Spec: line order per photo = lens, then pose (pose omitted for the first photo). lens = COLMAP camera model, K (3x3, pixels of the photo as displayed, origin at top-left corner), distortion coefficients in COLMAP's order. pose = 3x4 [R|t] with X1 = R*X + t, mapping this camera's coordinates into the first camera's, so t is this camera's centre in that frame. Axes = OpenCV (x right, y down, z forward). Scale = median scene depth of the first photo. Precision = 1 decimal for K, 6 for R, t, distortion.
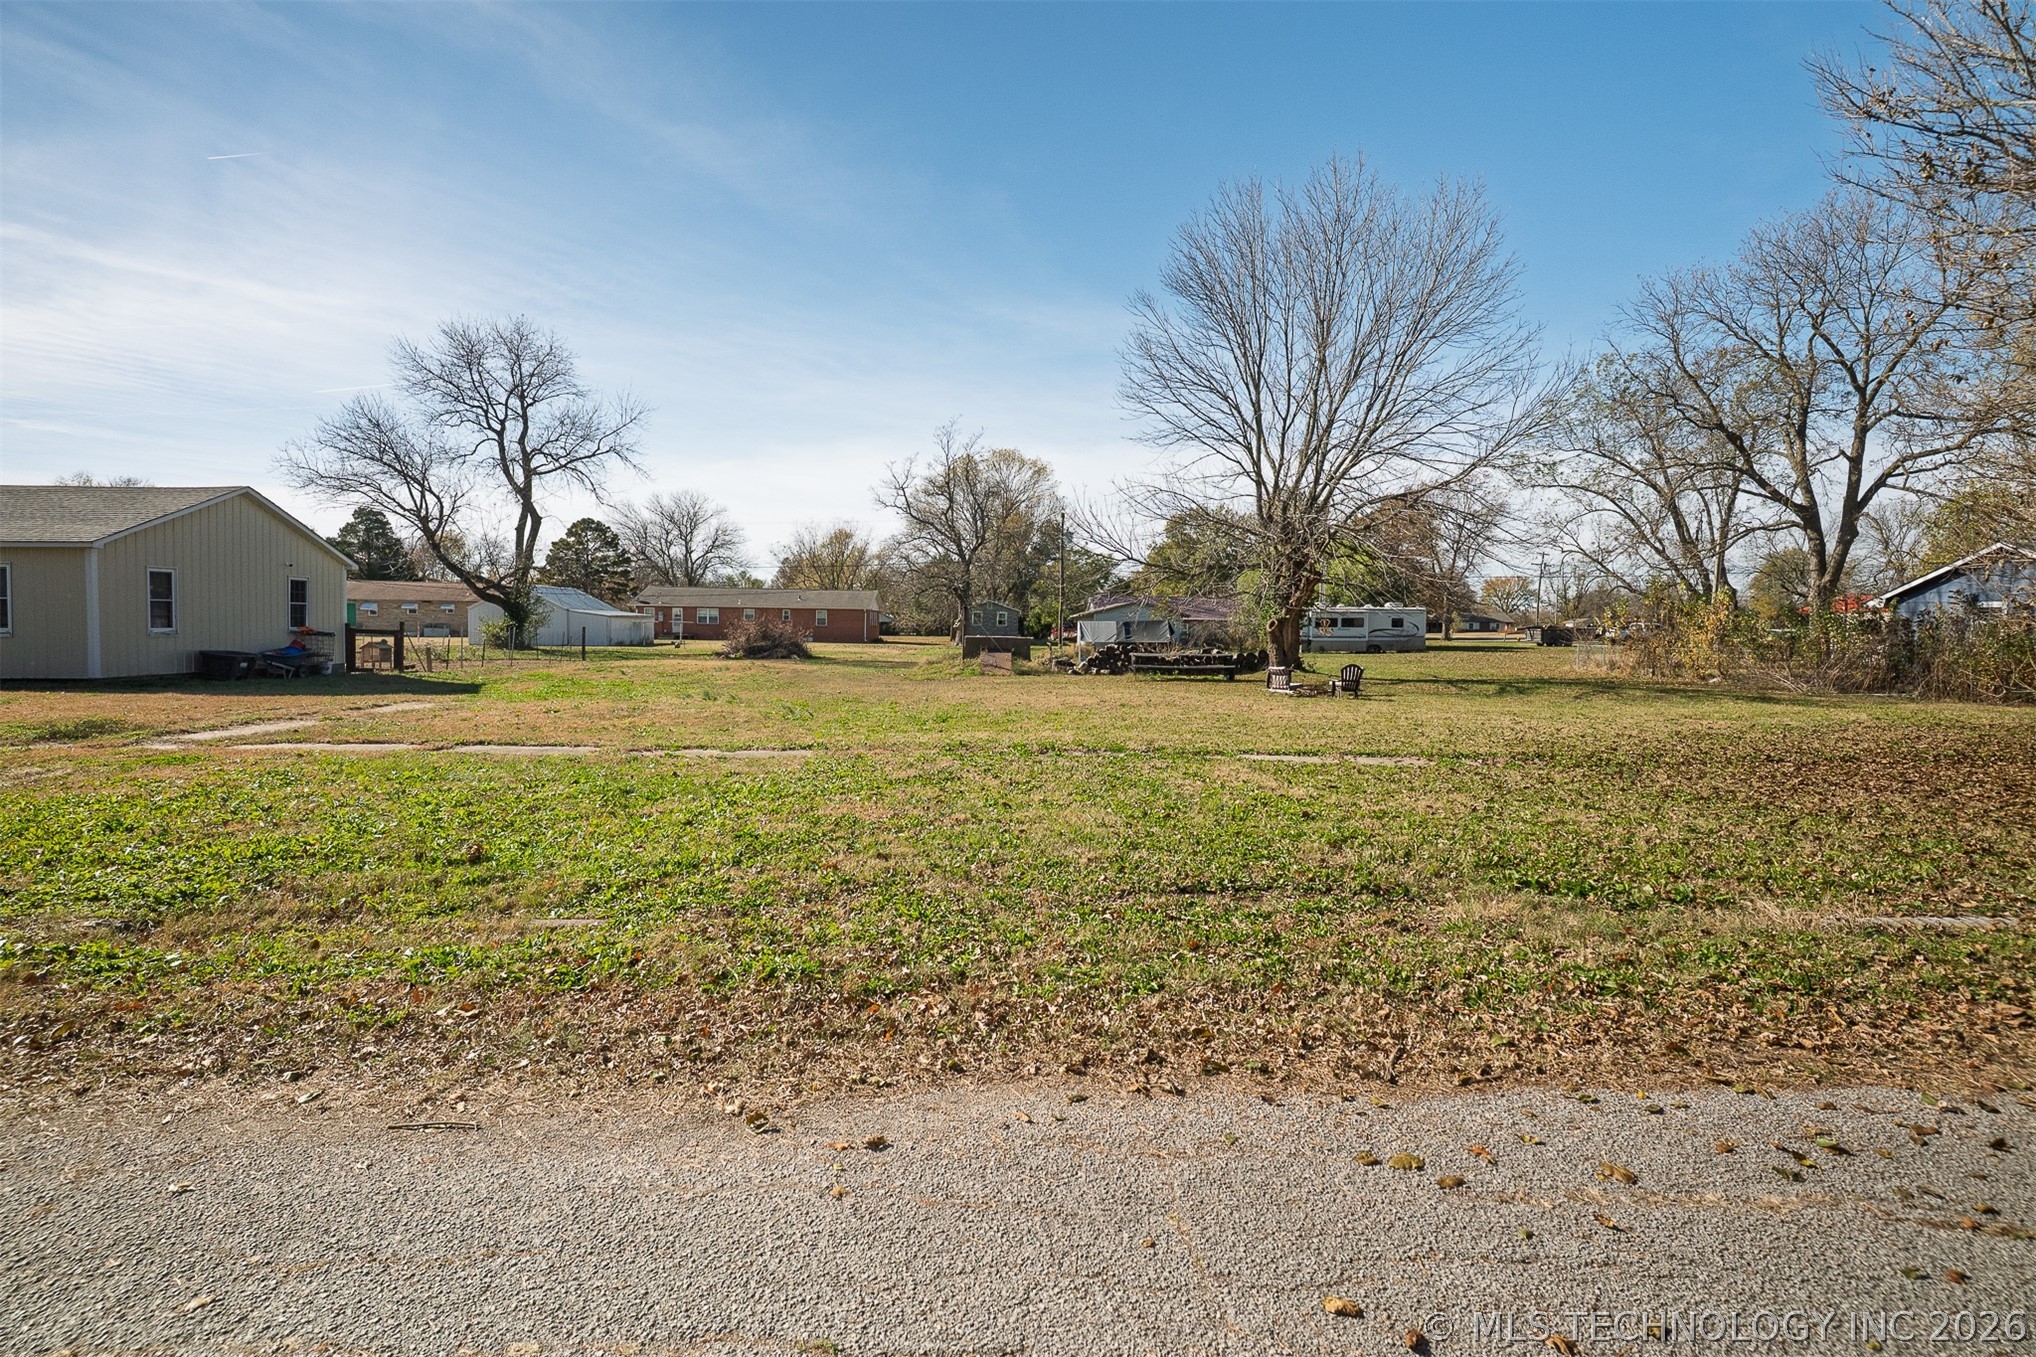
lens RADIAL K [[1027.3, 0, 1090.7], [0, 1027.3, 643.0], [0, 0, 1]] dist [-0.003872, 0.001918]
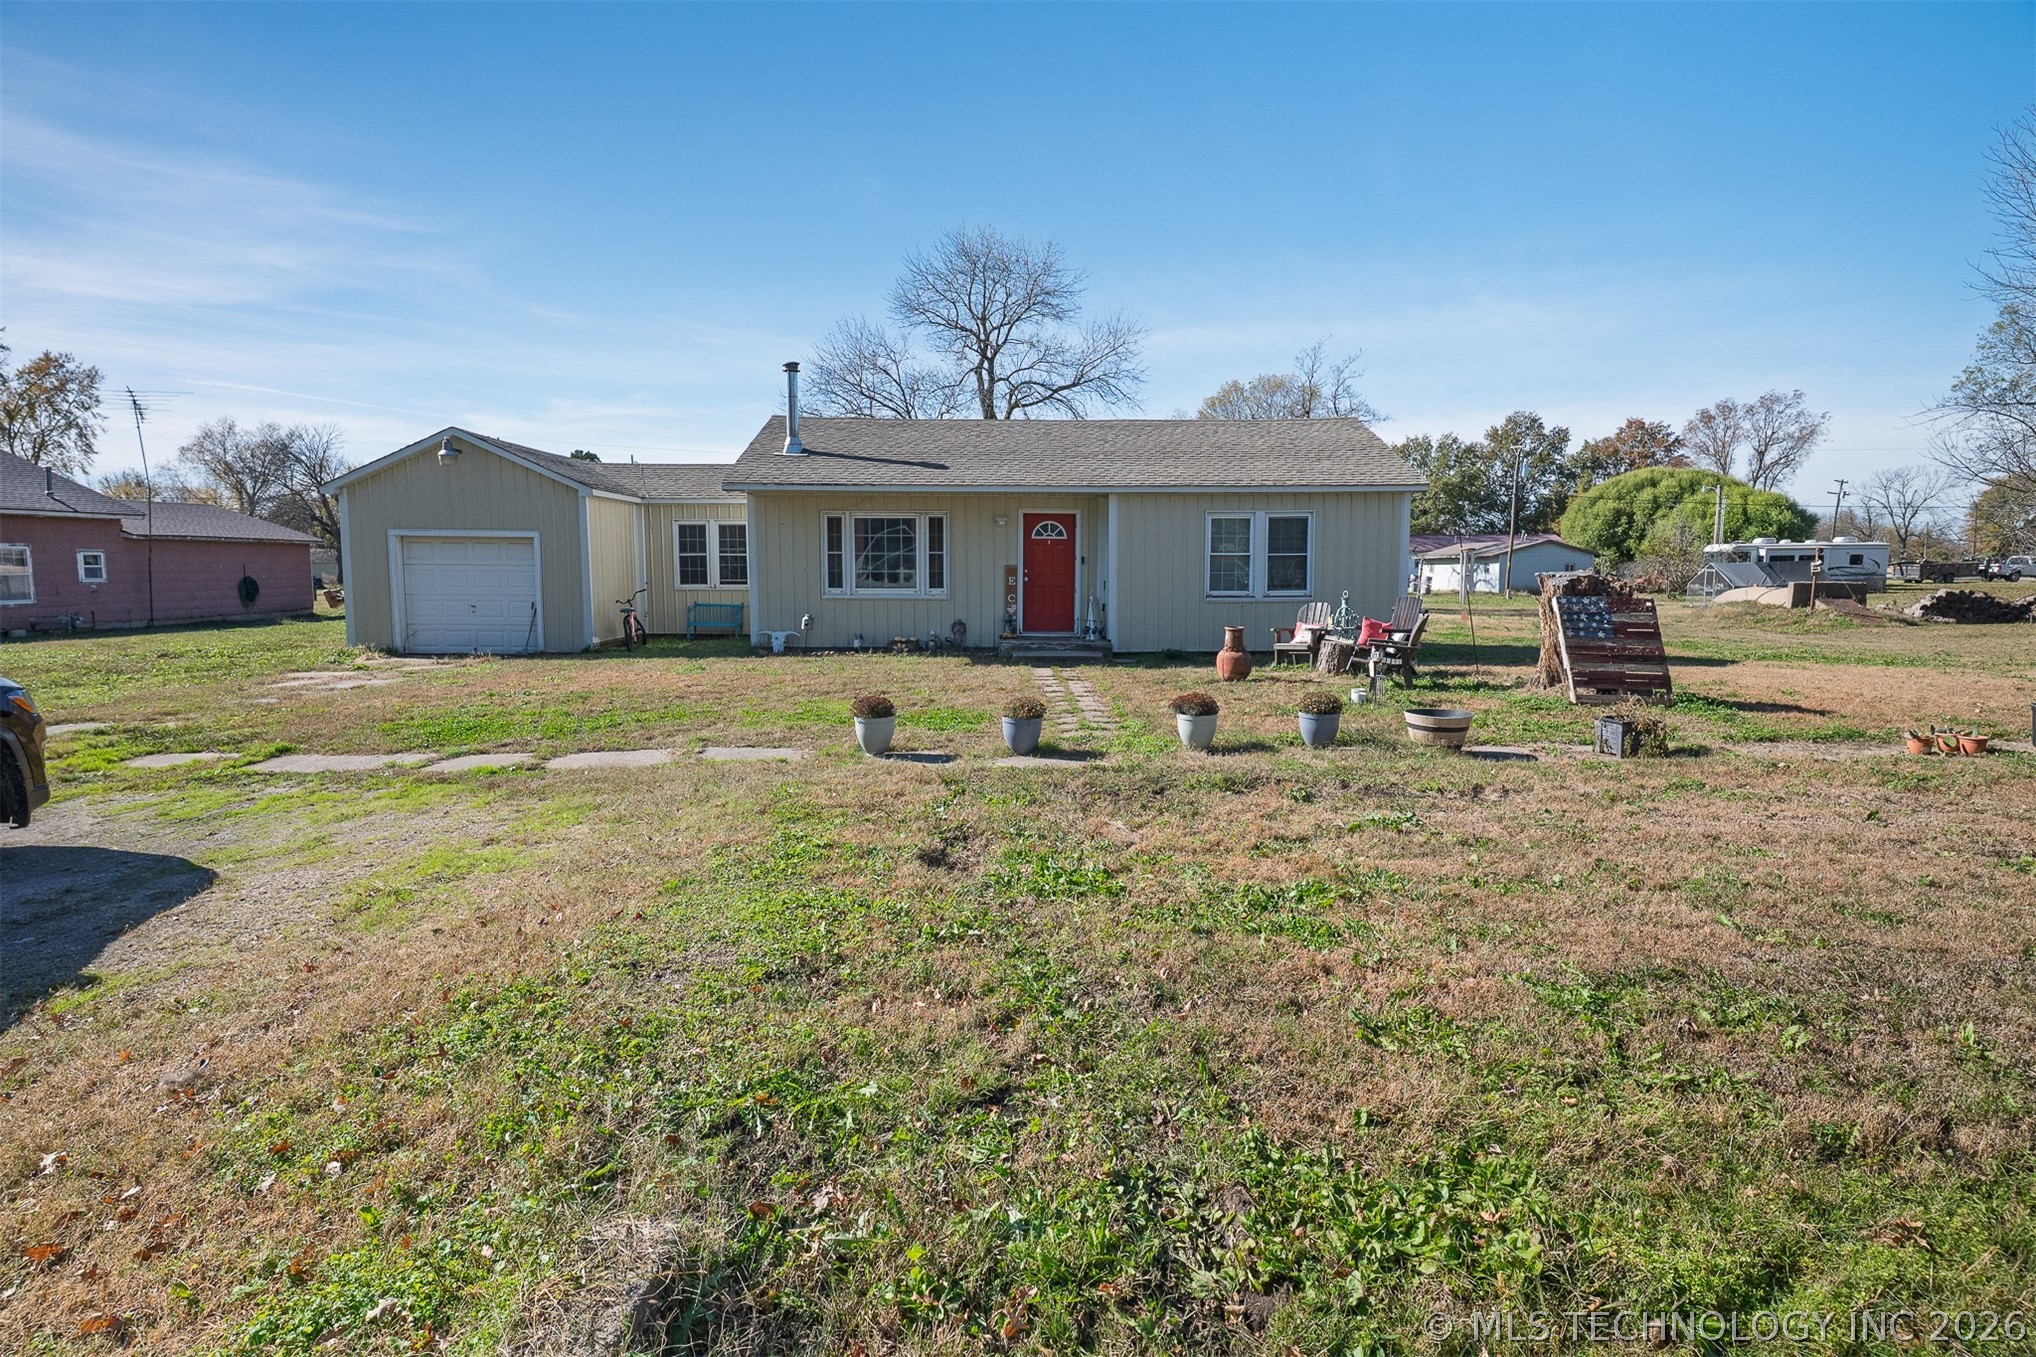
lens RADIAL K [[1055.5, 0, 1022.4], [0, 1055.5, 673.6], [0, 0, 1]] dist [-0.000156, -0.002178]
pose [[0.999884, -0.014040, -0.005882, -0.535794], [0.014483, 0.996391, 0.083640, -0.009231], [0.004686, -0.083716, 0.996479, 0.057498]]
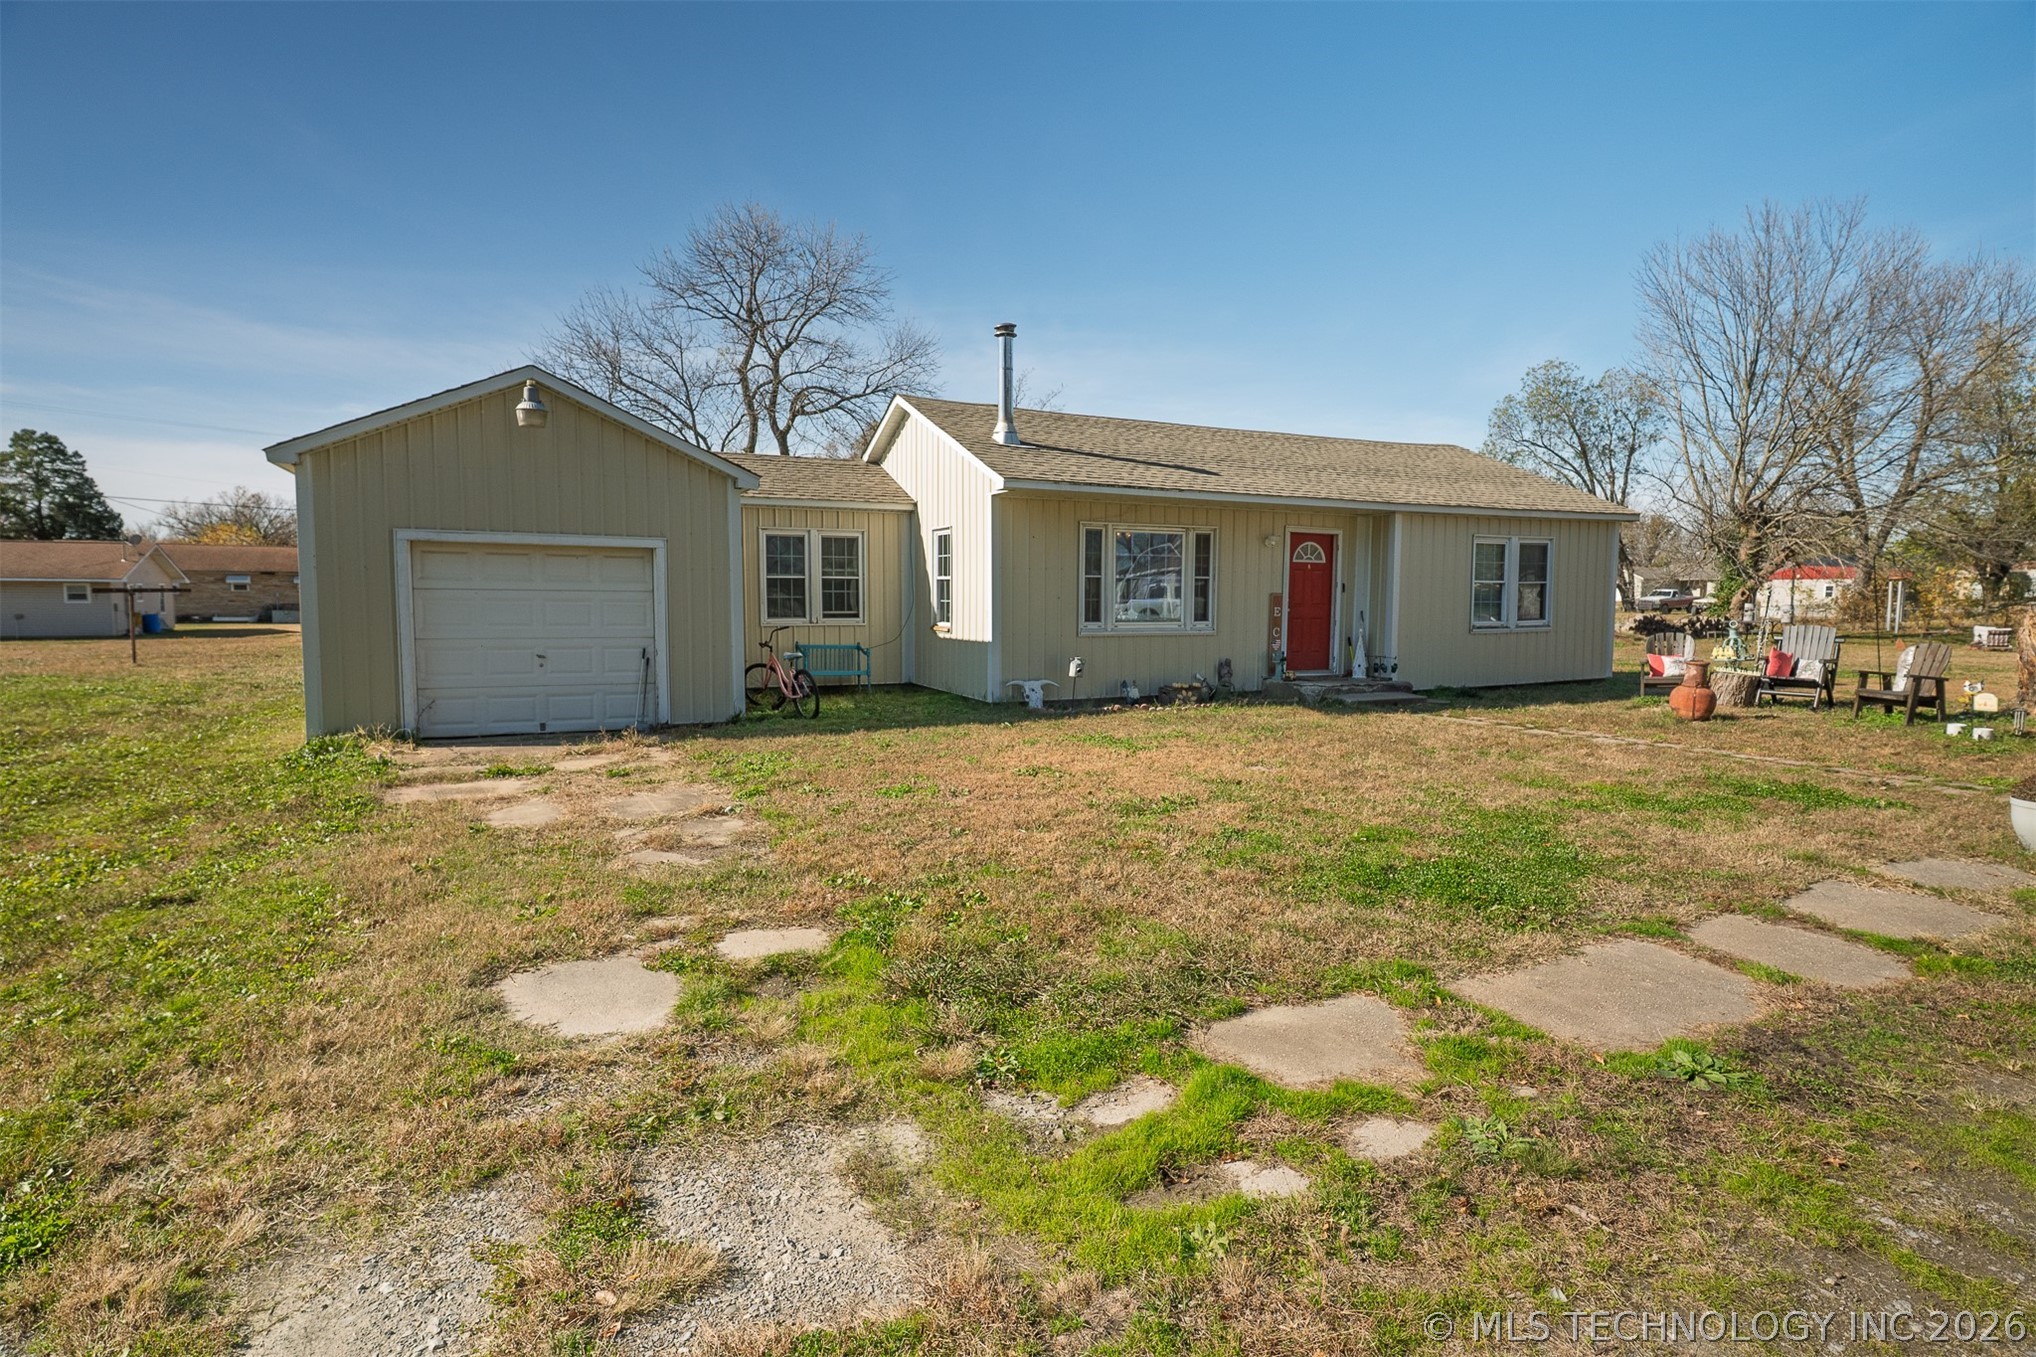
lens RADIAL K [[1055.5, 0, 1032.1], [0, 1055.5, 667.3], [0, 0, 1]] dist [-0.000156, -0.002178]
pose [[0.902871, -0.042512, 0.427804, -0.736080], [0.018760, 0.998047, 0.059585, -0.014055], [-0.429502, -0.045772, 0.901905, 0.177340]]
